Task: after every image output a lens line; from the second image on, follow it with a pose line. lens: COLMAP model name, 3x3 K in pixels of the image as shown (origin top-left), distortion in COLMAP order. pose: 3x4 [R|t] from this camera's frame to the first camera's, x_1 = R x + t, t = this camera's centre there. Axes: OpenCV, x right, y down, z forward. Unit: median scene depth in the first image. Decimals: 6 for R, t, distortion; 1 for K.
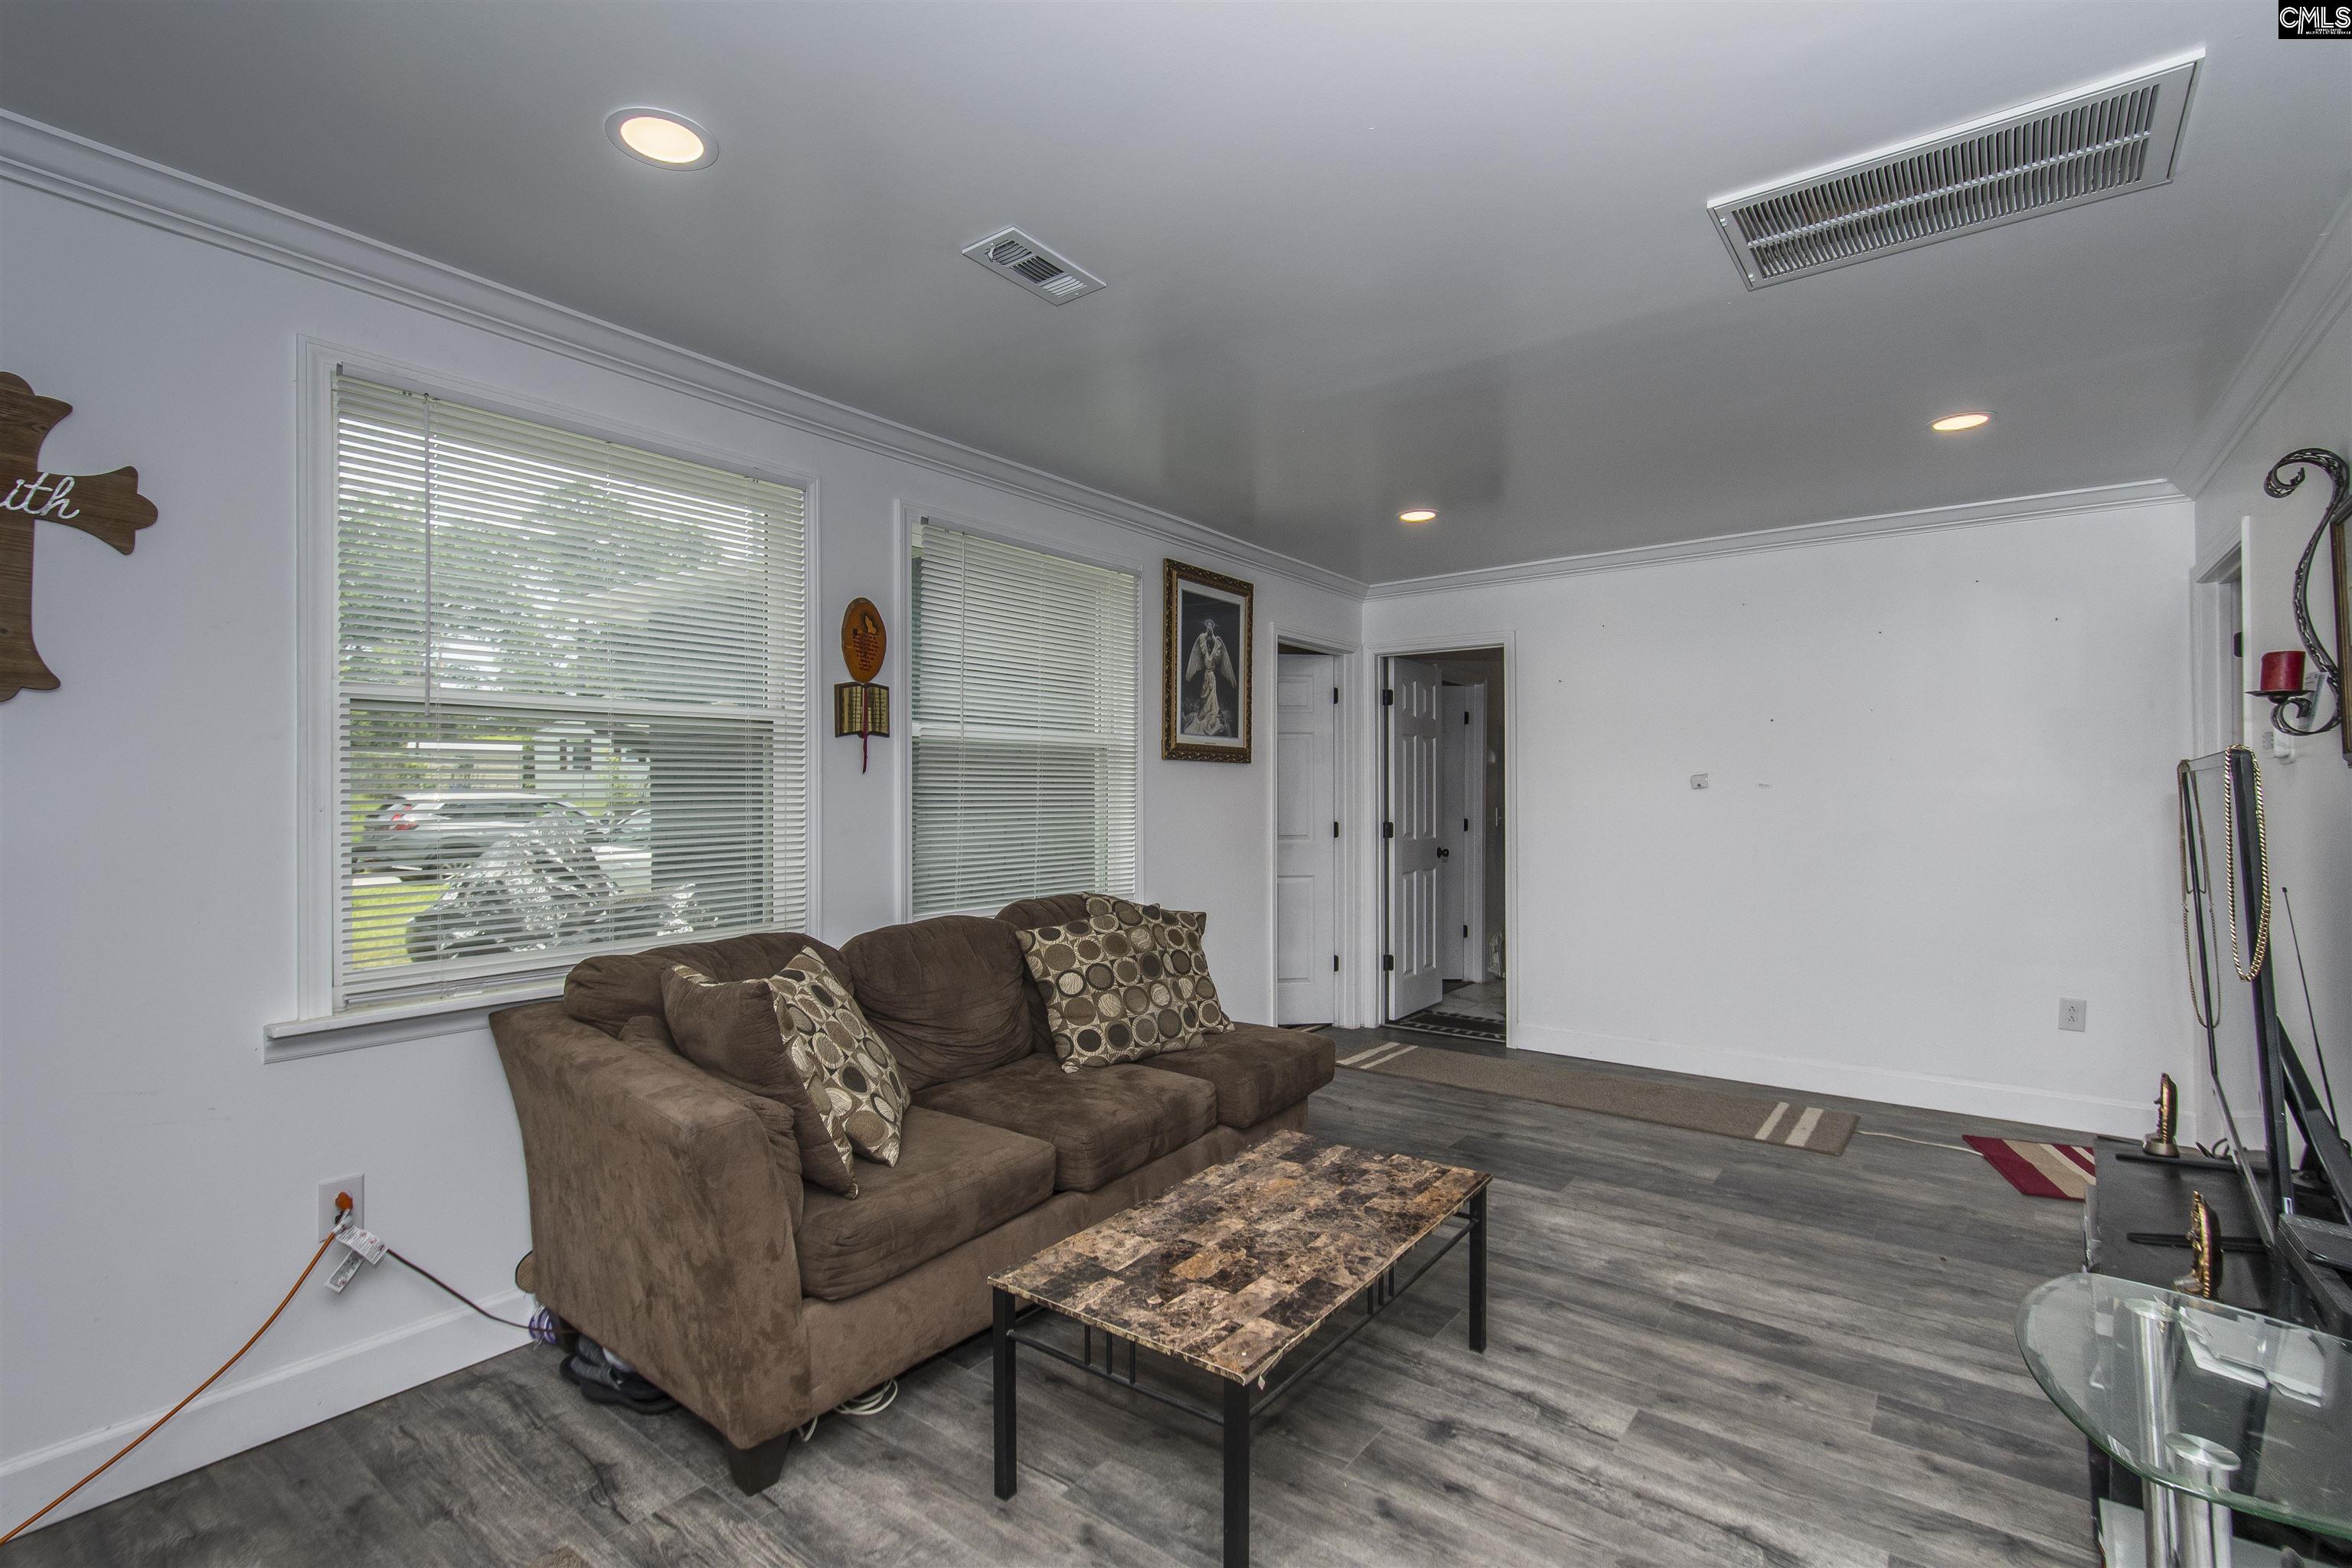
lens RADIAL K [[1069.1, 0, 1174.6], [0, 1069.1, 782.9], [0, 0, 1]] dist [-0.003815, -0.001190]
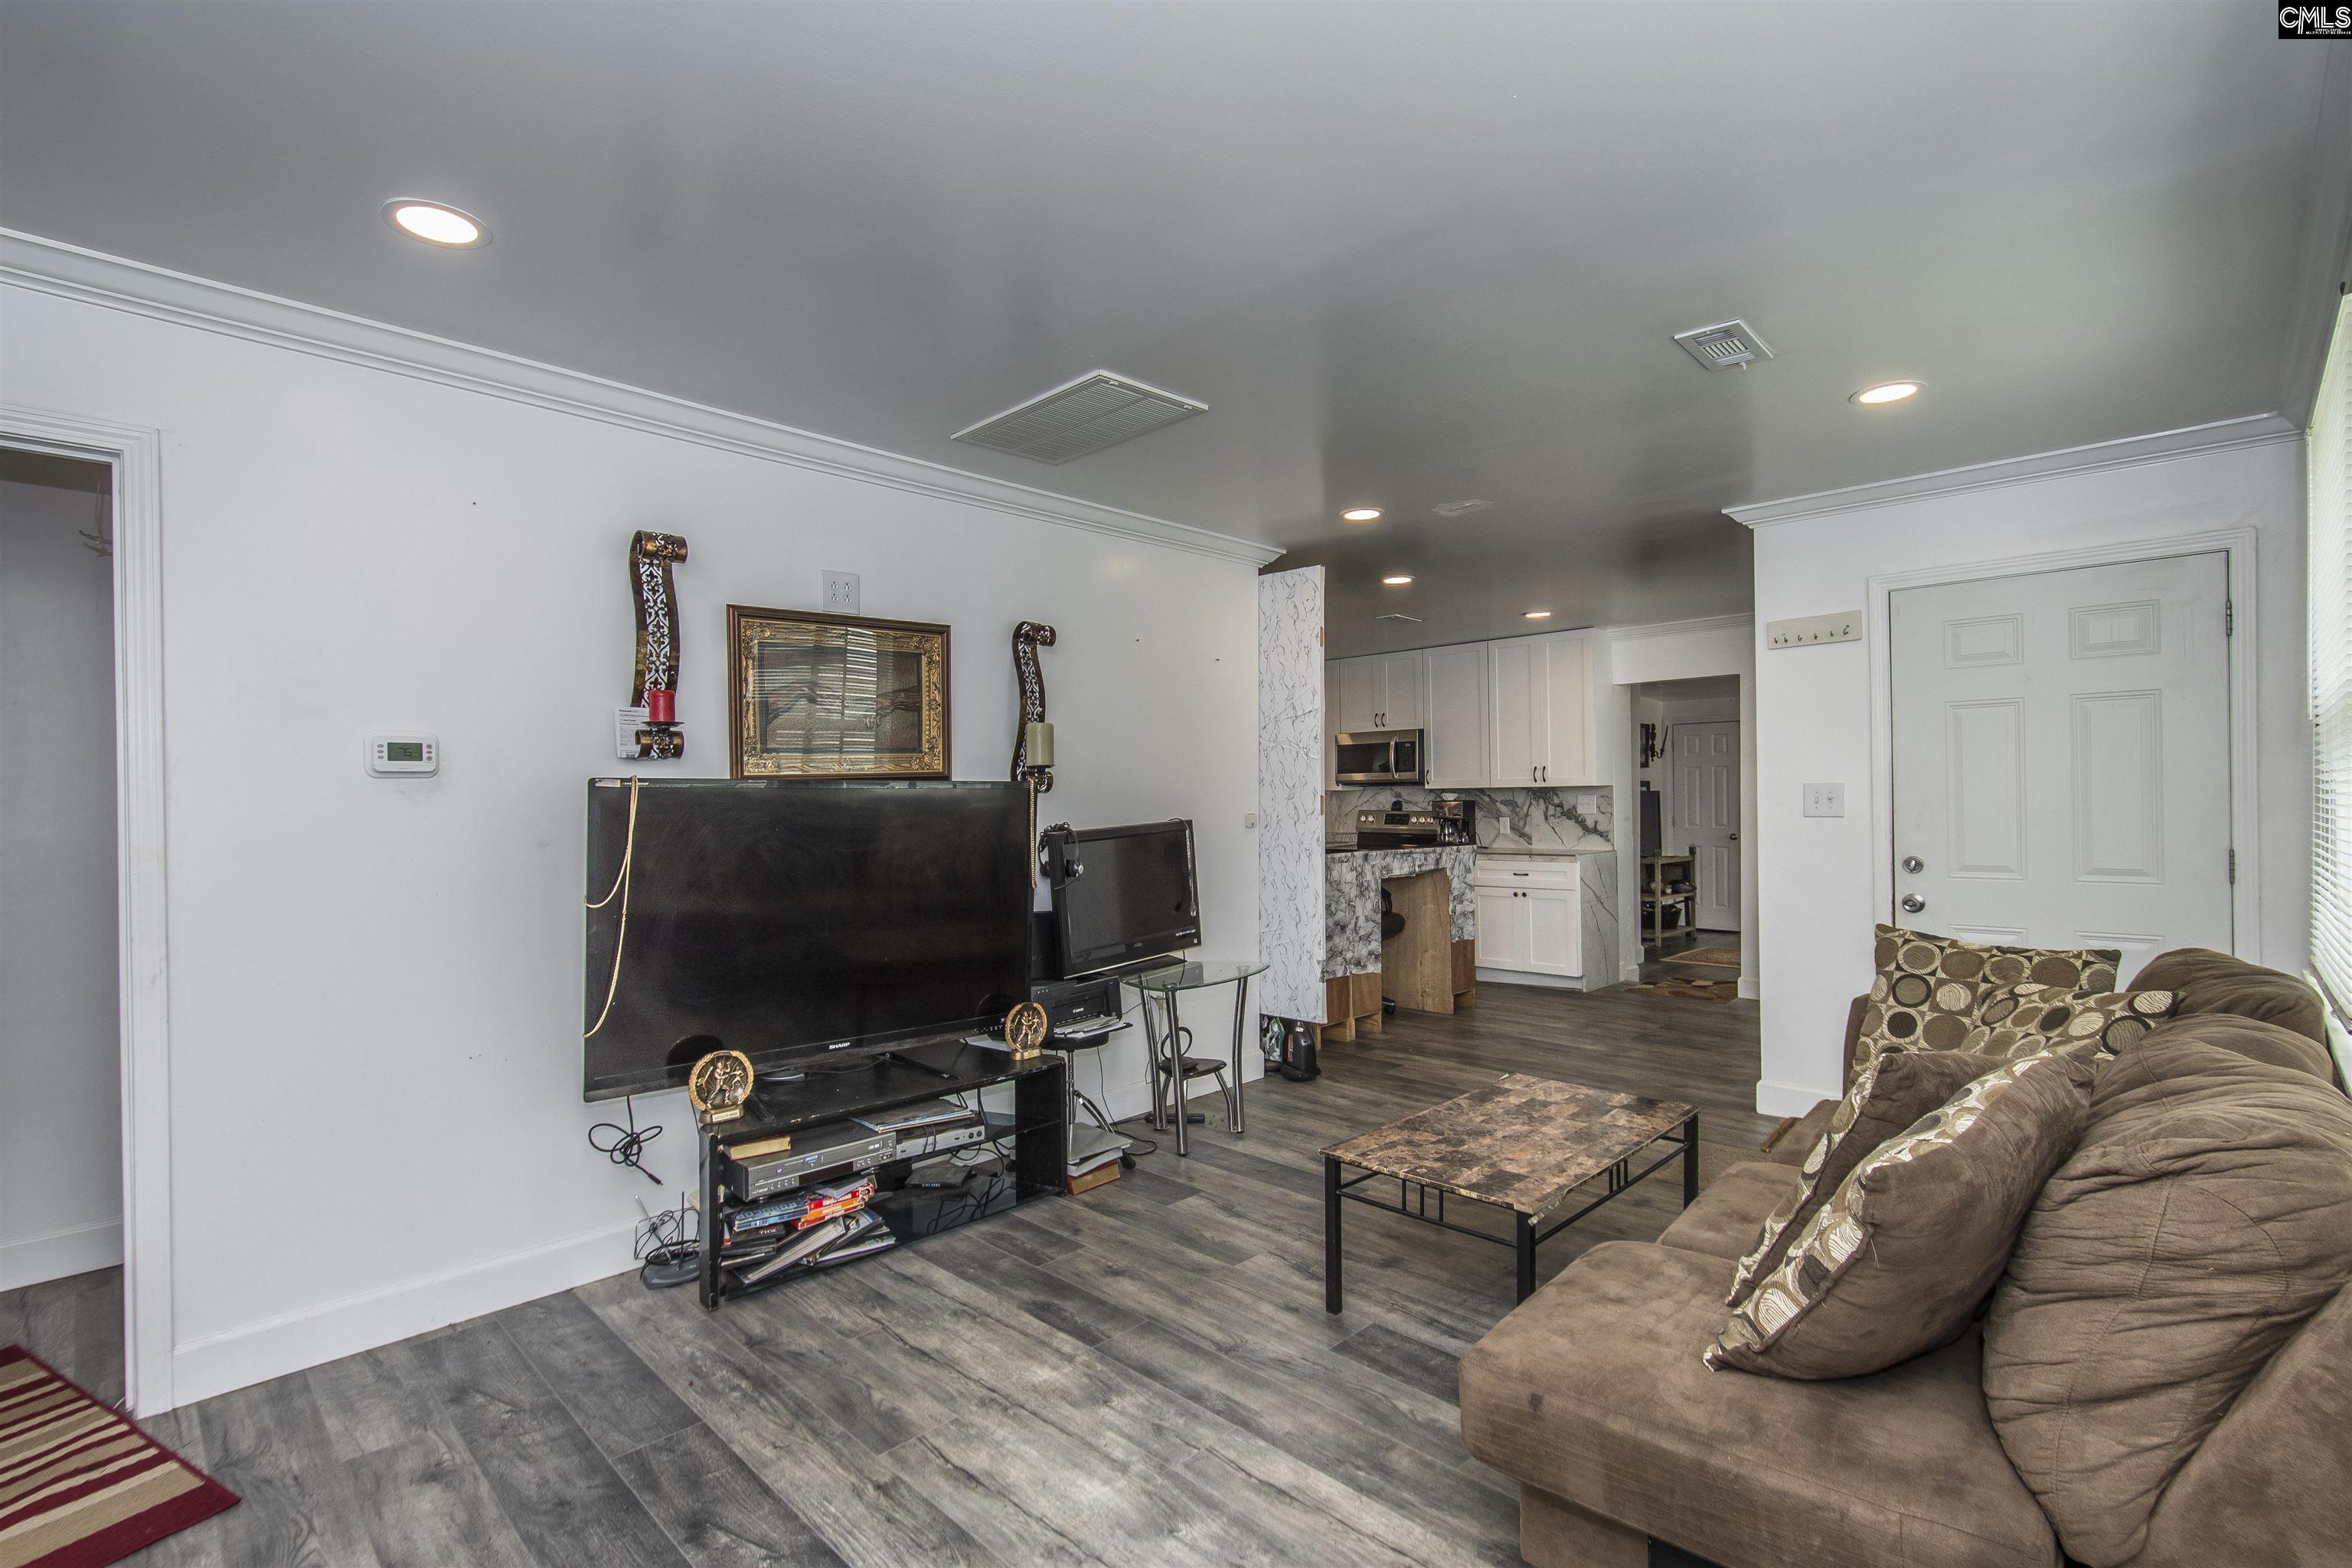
lens RADIAL K [[1069.1, 0, 1169.3], [0, 1069.1, 791.9], [0, 0, 1]] dist [-0.003815, -0.001190]
pose [[-0.990991, 0.010777, 0.133491, 0.305574], [0.009019, 0.999865, -0.013768, 0.016363], [-0.133621, -0.012440, -0.990954, 2.145100]]
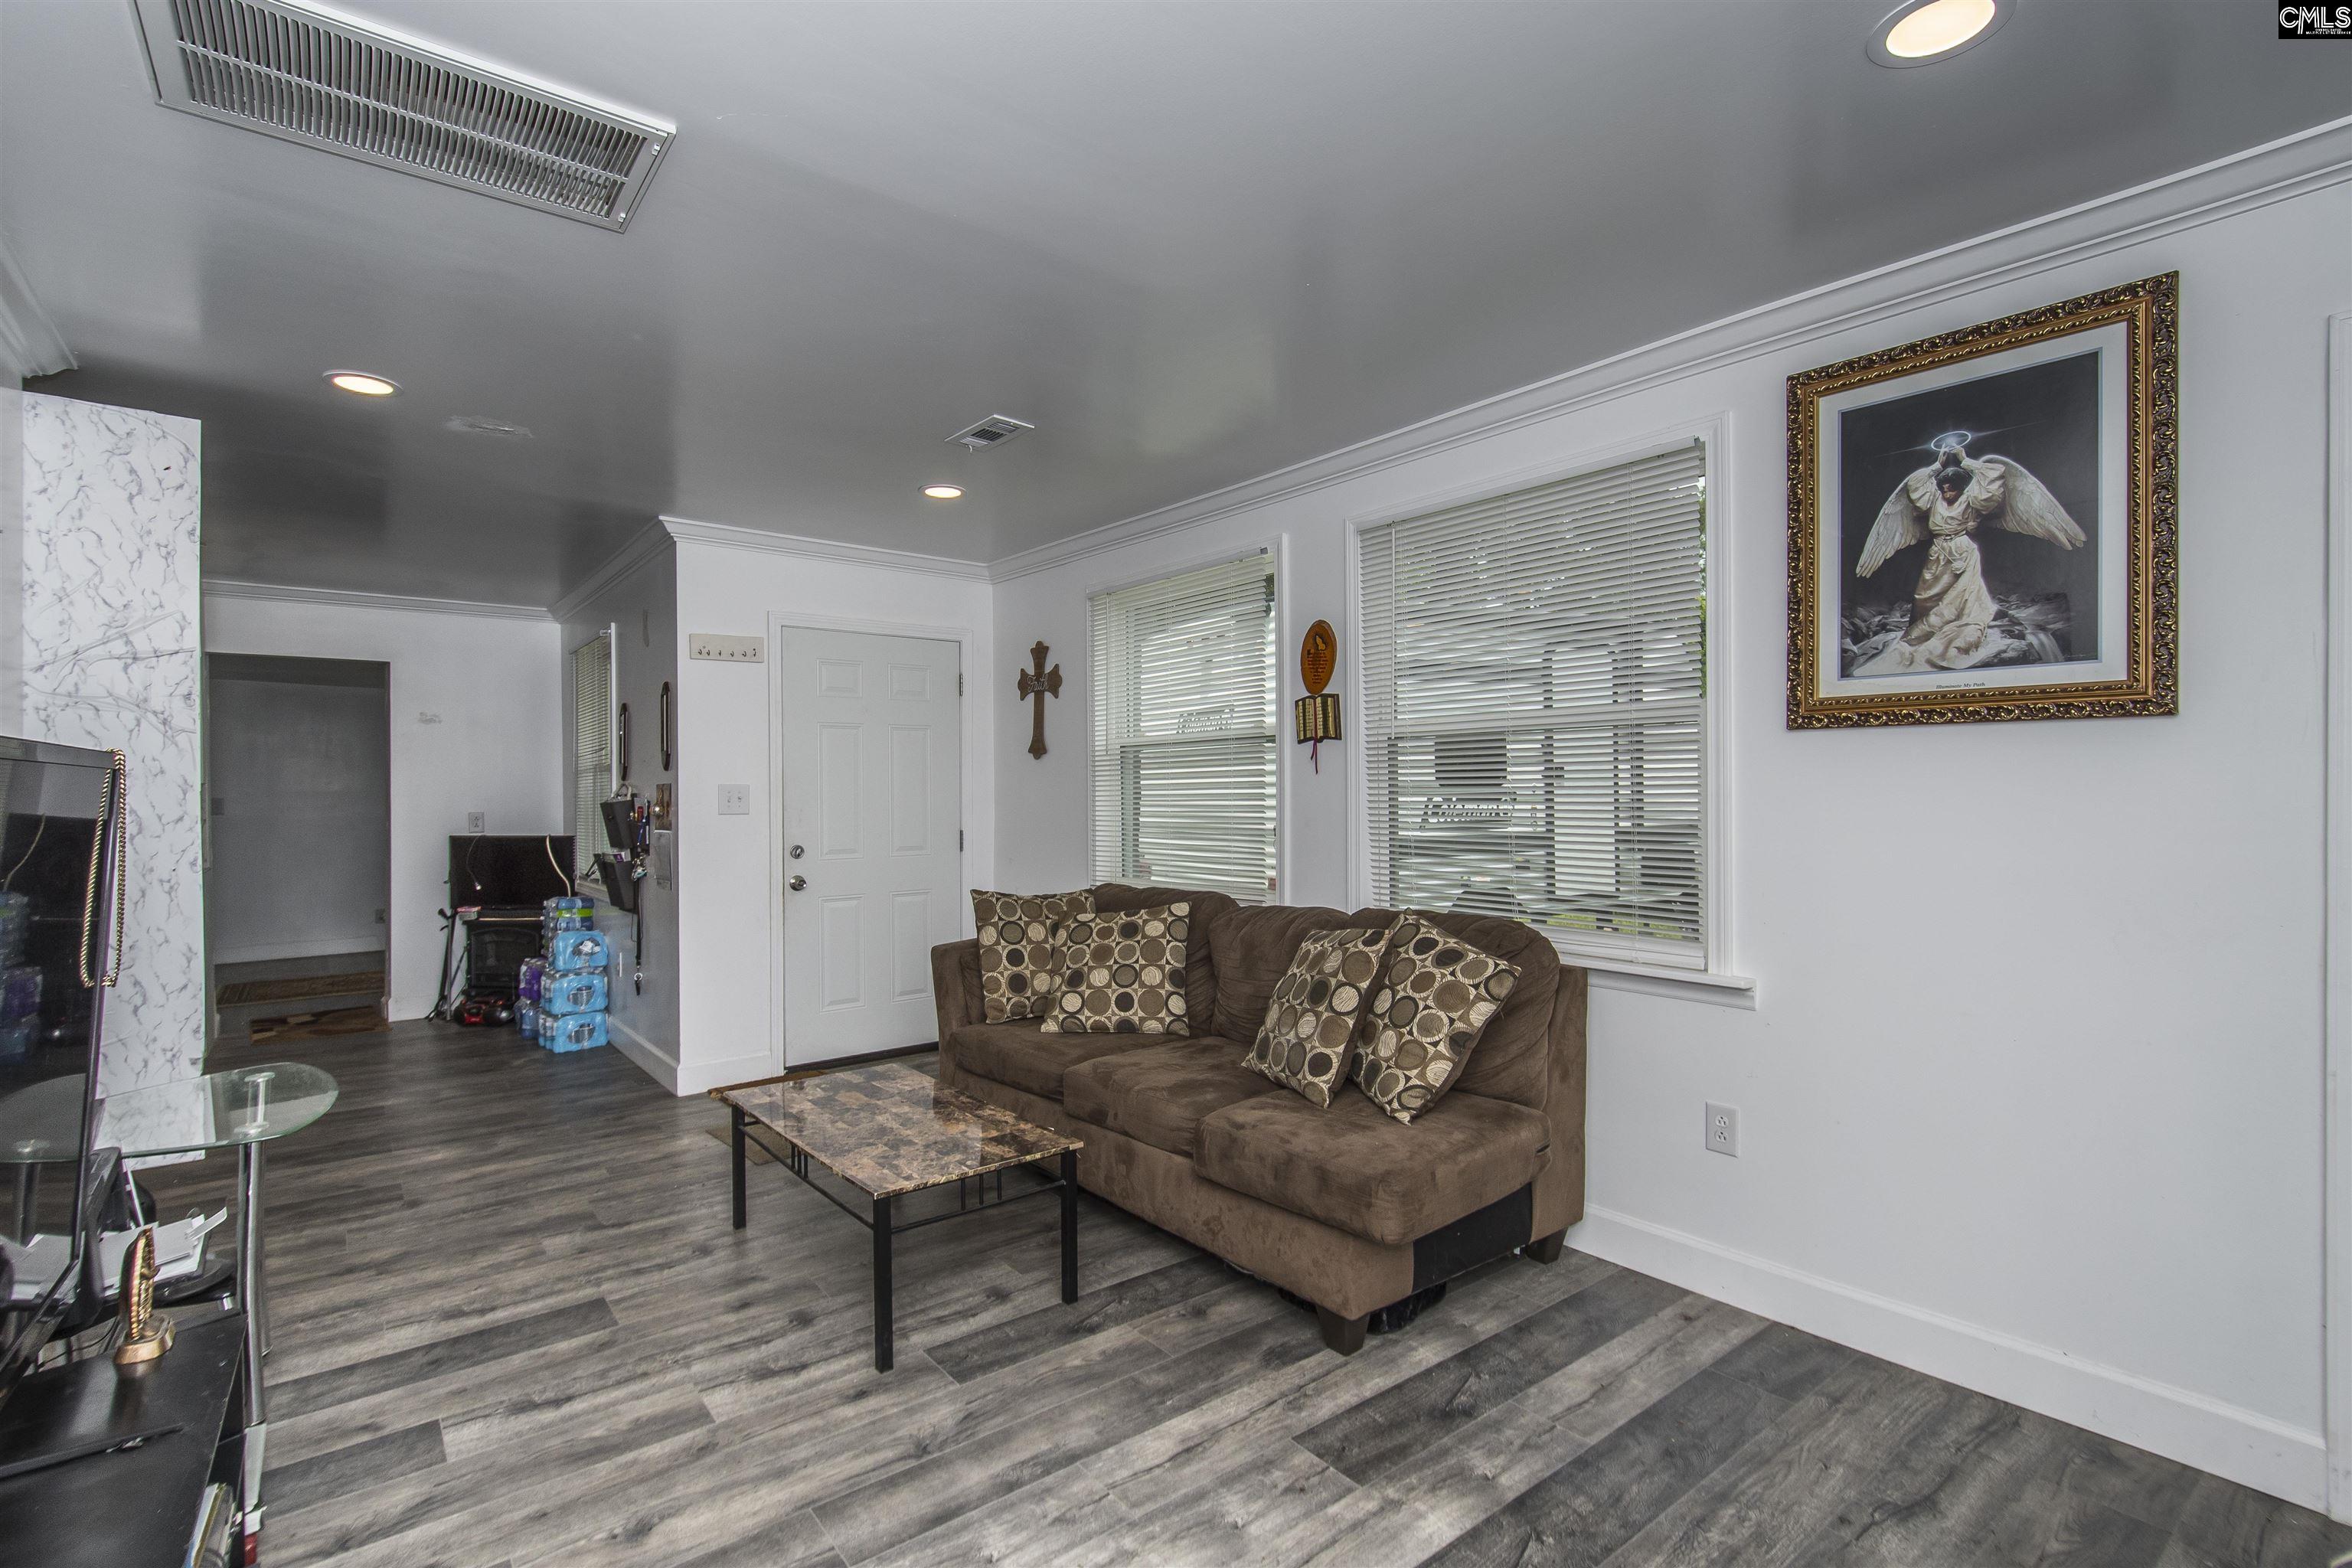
lens RADIAL K [[1069.1, 0, 1126.5], [0, 1069.1, 794.0], [0, 0, 1]] dist [-0.003815, -0.001190]
pose [[-0.266603, 0.002510, -0.963803, 1.175717], [0.011802, 0.999930, -0.000660, 0.014979], [0.963734, -0.011551, -0.266614, 1.502325]]
